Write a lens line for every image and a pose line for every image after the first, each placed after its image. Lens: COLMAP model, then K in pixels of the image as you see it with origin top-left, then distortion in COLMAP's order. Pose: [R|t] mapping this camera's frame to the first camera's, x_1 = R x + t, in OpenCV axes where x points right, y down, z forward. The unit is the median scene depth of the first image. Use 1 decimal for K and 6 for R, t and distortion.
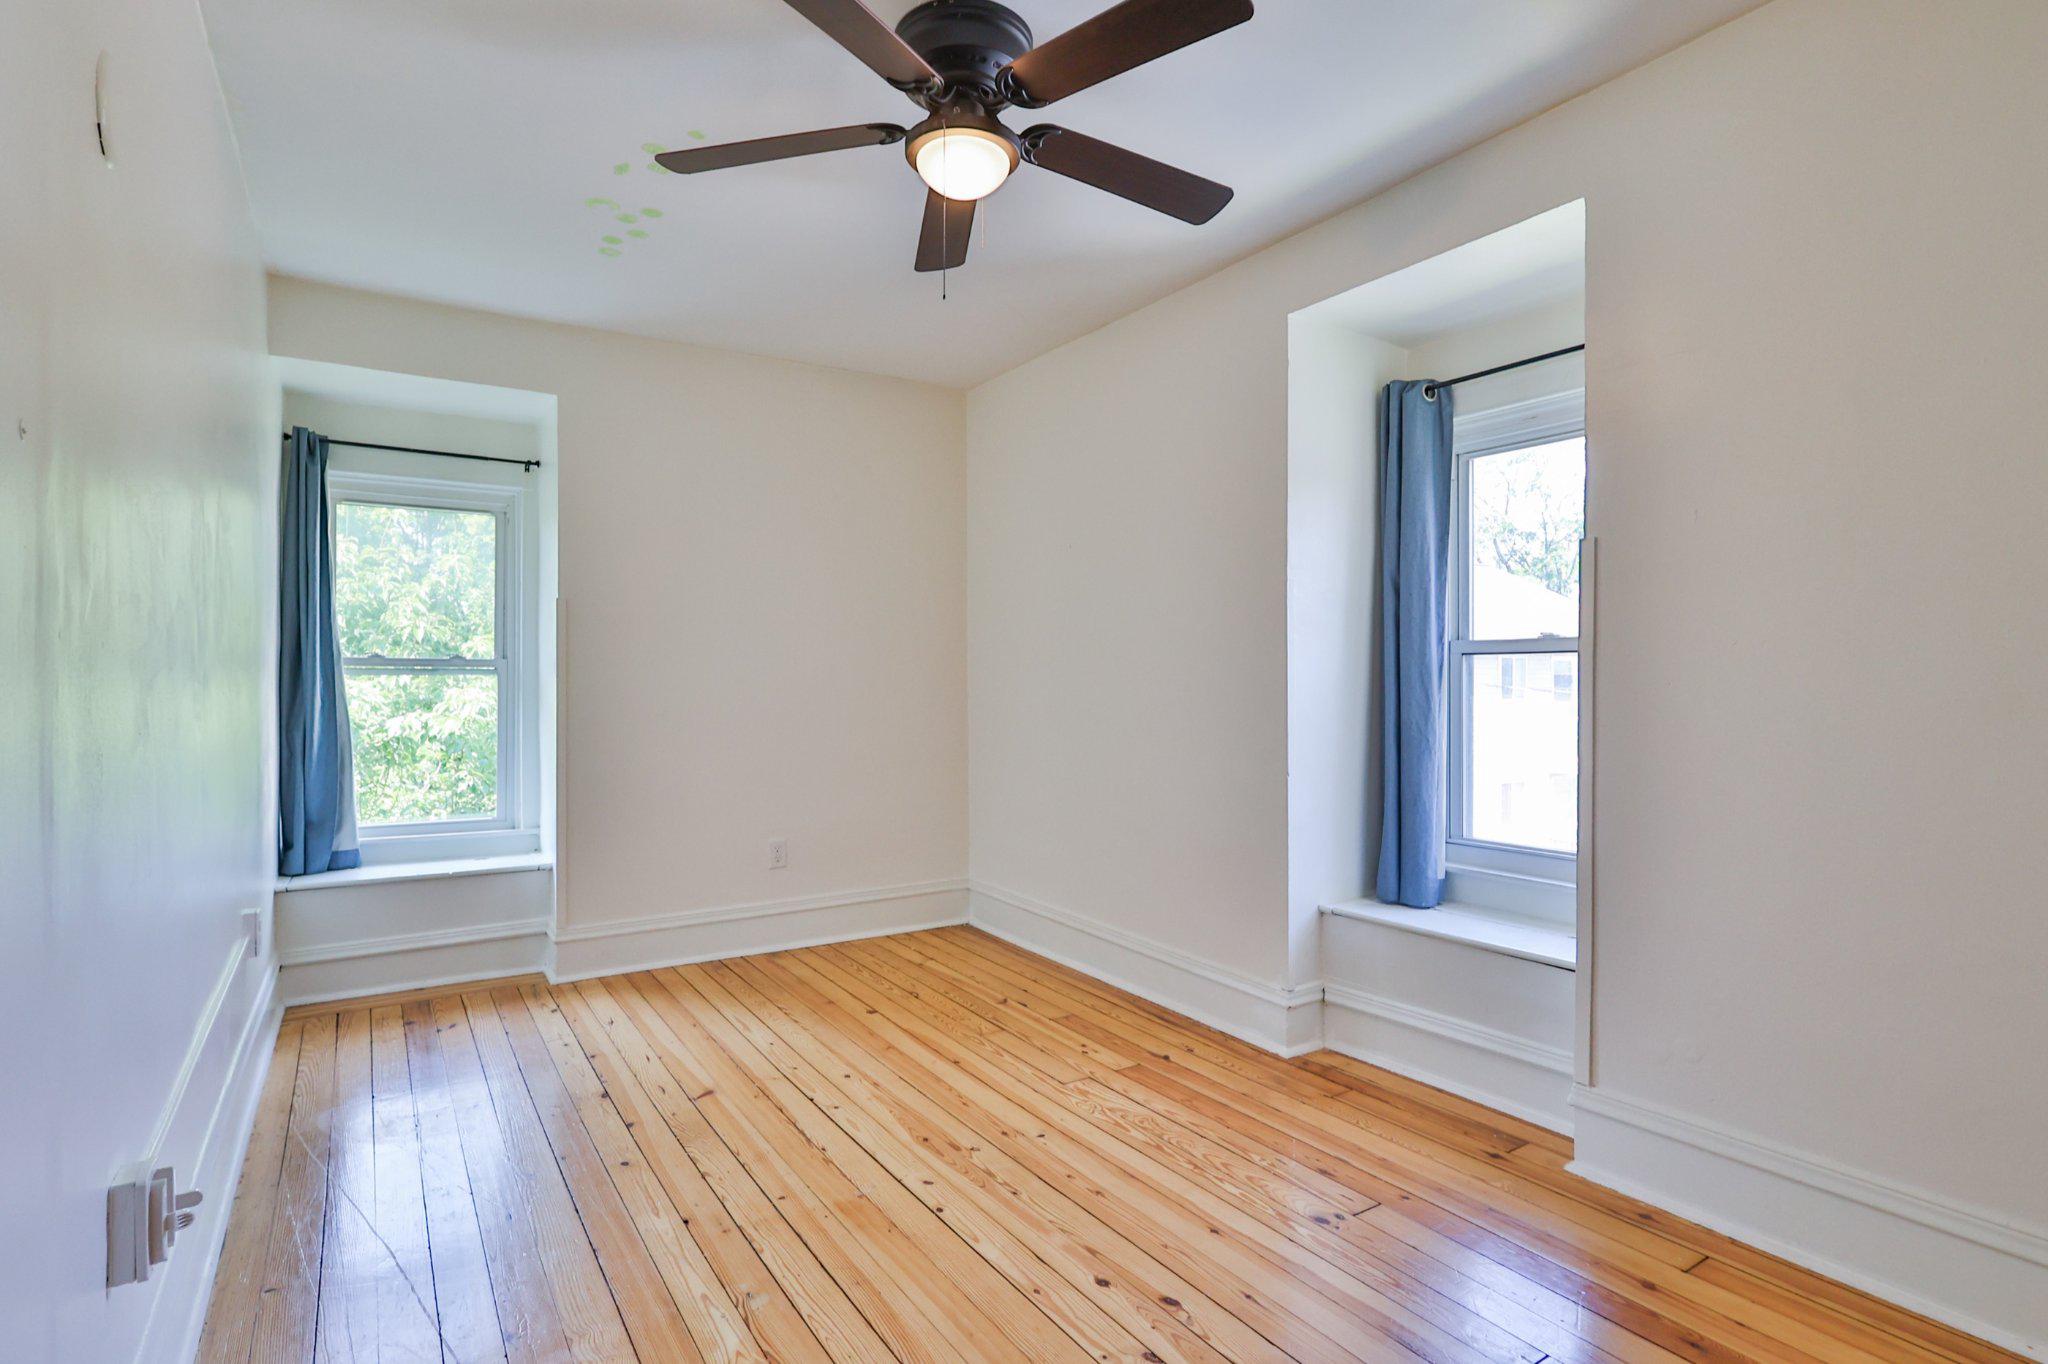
lens RADIAL K [[997.5, 0, 1023.5], [0, 997.5, 682.1], [0, 0, 1]] dist [-0.004557, 0.002209]
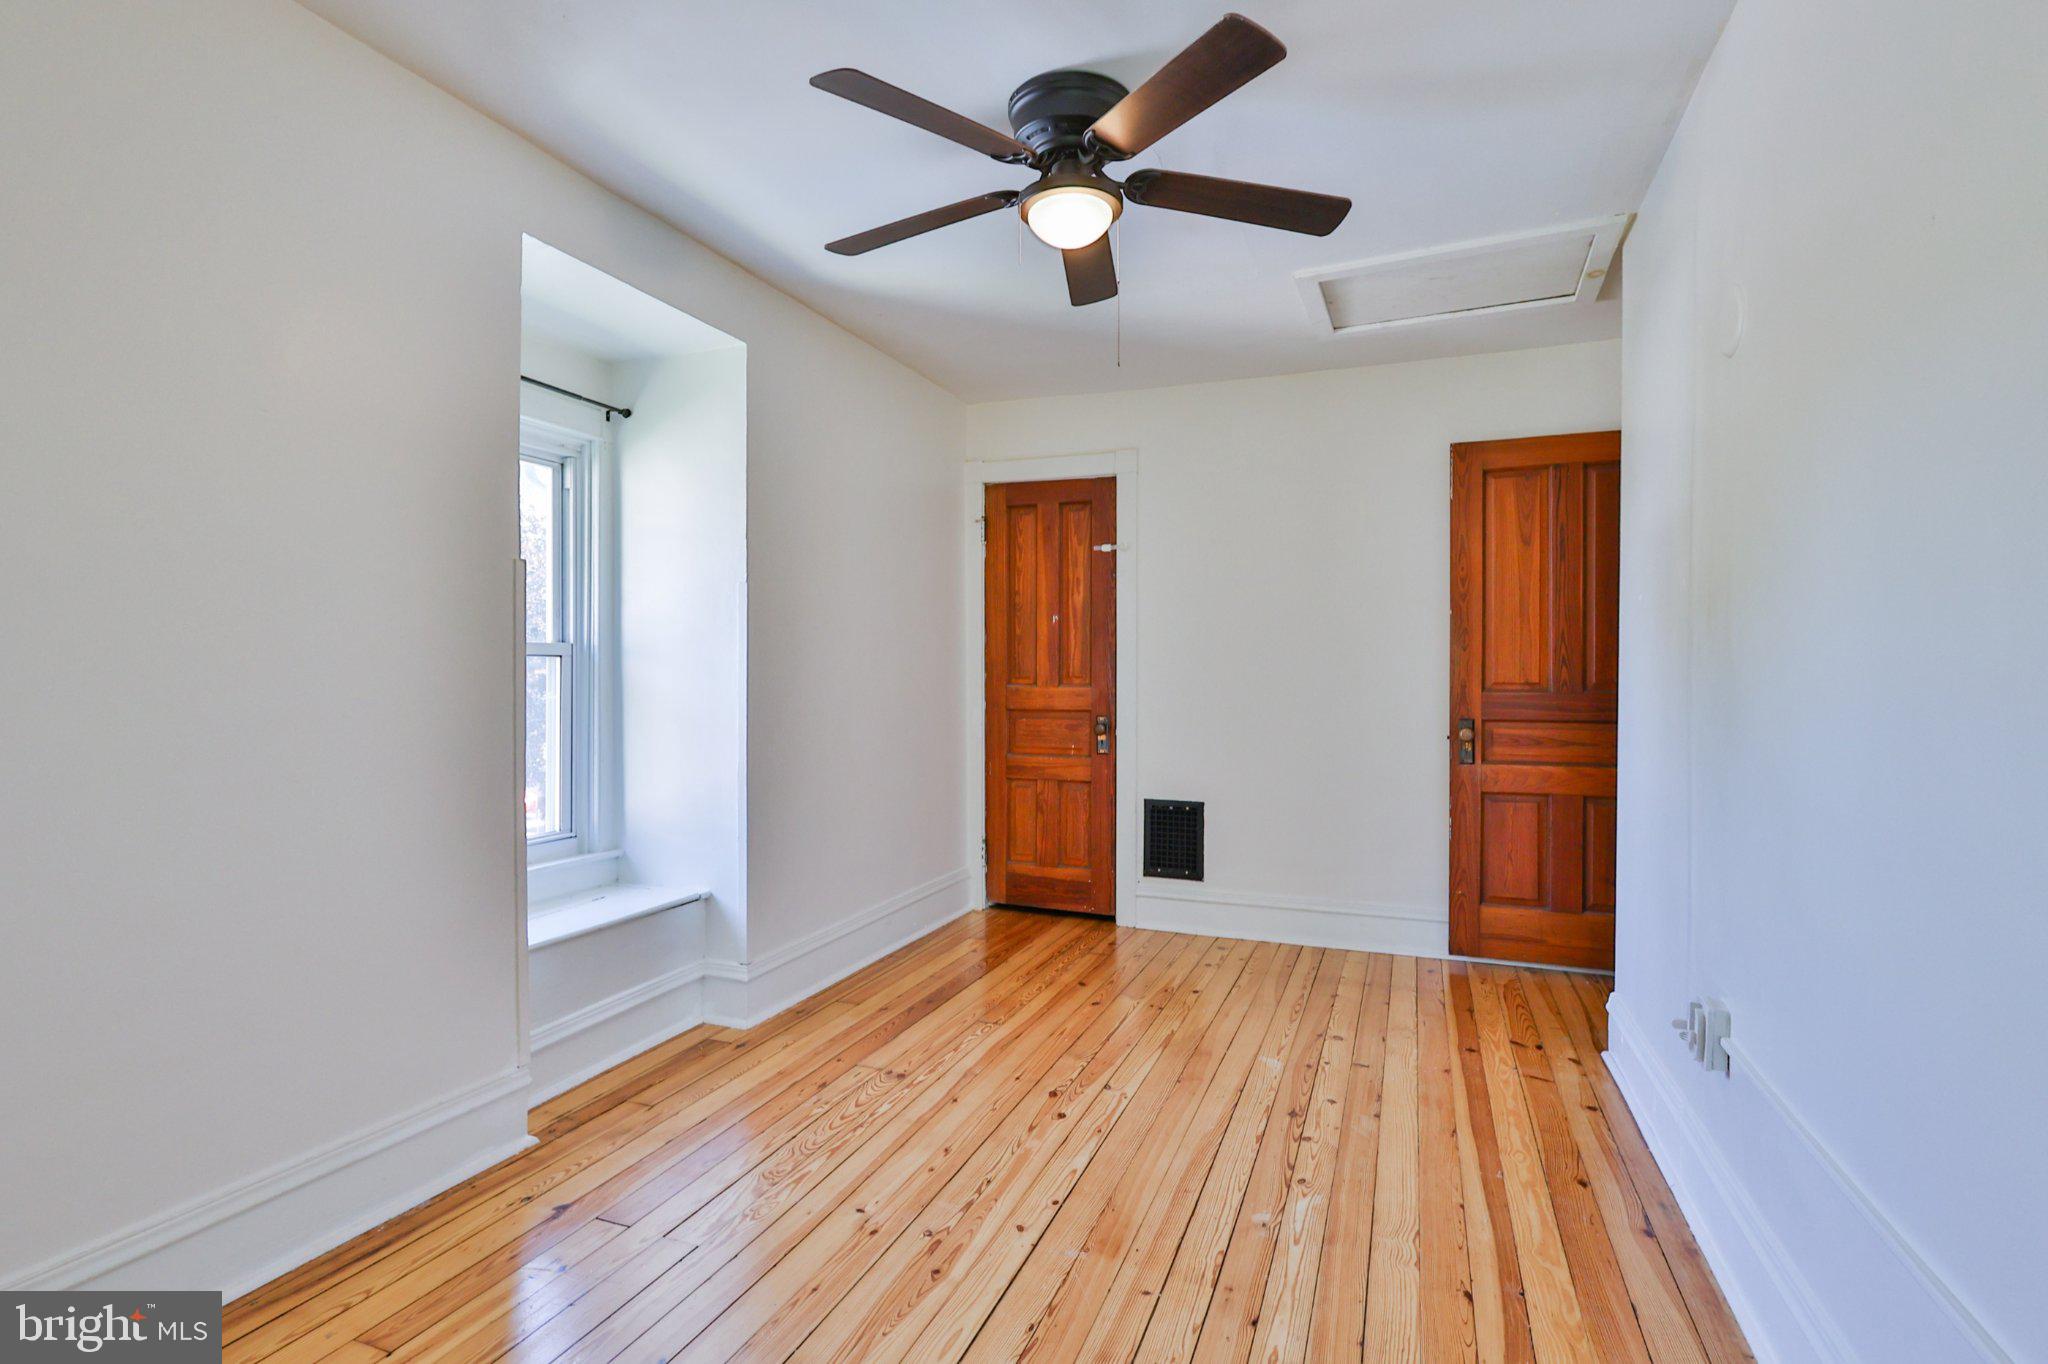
lens RADIAL K [[997.5, 0, 1023.5], [0, 997.5, 682.1], [0, 0, 1]] dist [-0.004557, 0.002209]
pose [[-0.574956, -0.004891, 0.818169, -0.838423], [0.001107, 0.999977, 0.006756, -0.009667], [-0.818183, 0.004790, -0.574938, 1.504864]]
